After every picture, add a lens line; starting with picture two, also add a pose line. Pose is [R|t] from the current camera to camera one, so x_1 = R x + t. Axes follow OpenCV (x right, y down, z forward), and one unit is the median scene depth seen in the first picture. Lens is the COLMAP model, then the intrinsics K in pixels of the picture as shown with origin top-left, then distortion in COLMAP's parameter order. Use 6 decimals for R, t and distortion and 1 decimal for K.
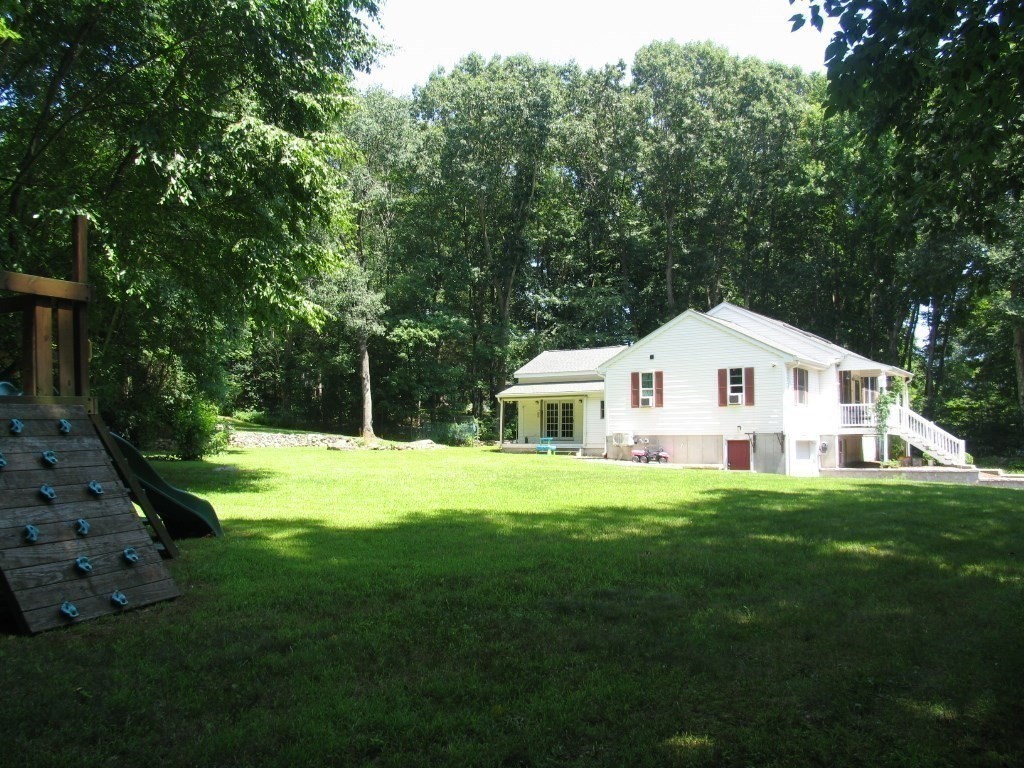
lens RADIAL K [[850.5, 0, 512.7], [0, 850.5, 385.9], [0, 0, 1]] dist [-0.166095, 0.103184]
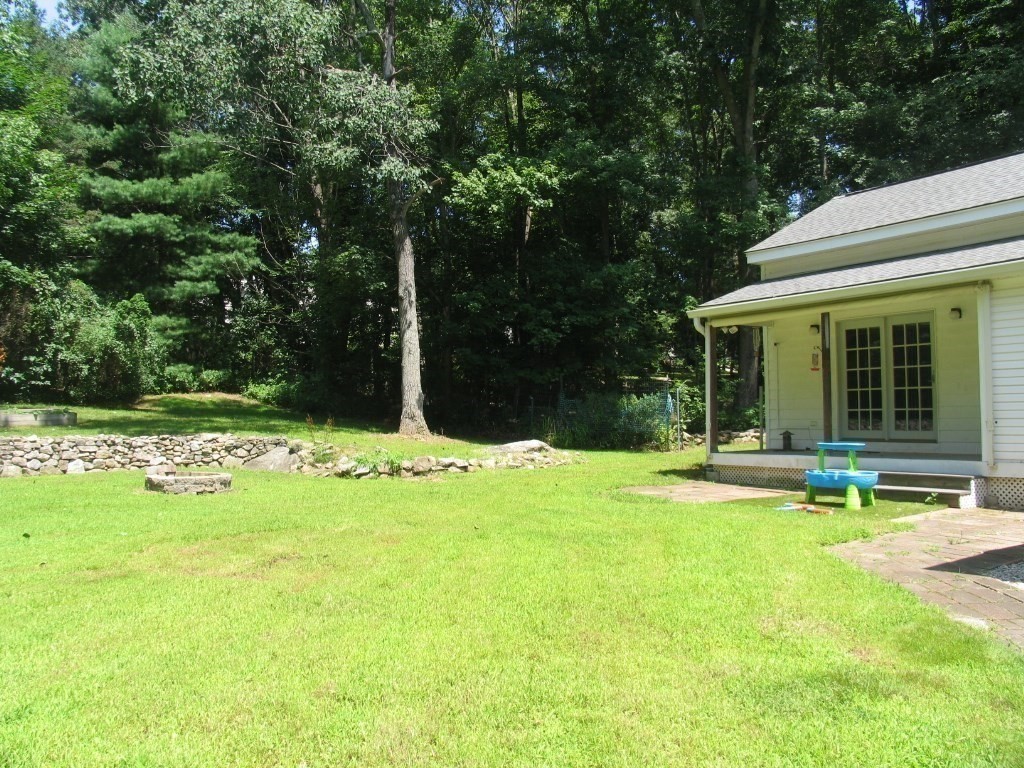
lens RADIAL K [[850.5, 0, 512.3], [0, 850.5, 376.6], [0, 0, 1]] dist [-0.166095, 0.103184]
pose [[0.934053, -0.034397, -0.355473, 0.033274], [0.043071, 0.998936, 0.016514, 0.028442], [0.354527, -0.030735, 0.934541, 0.652679]]
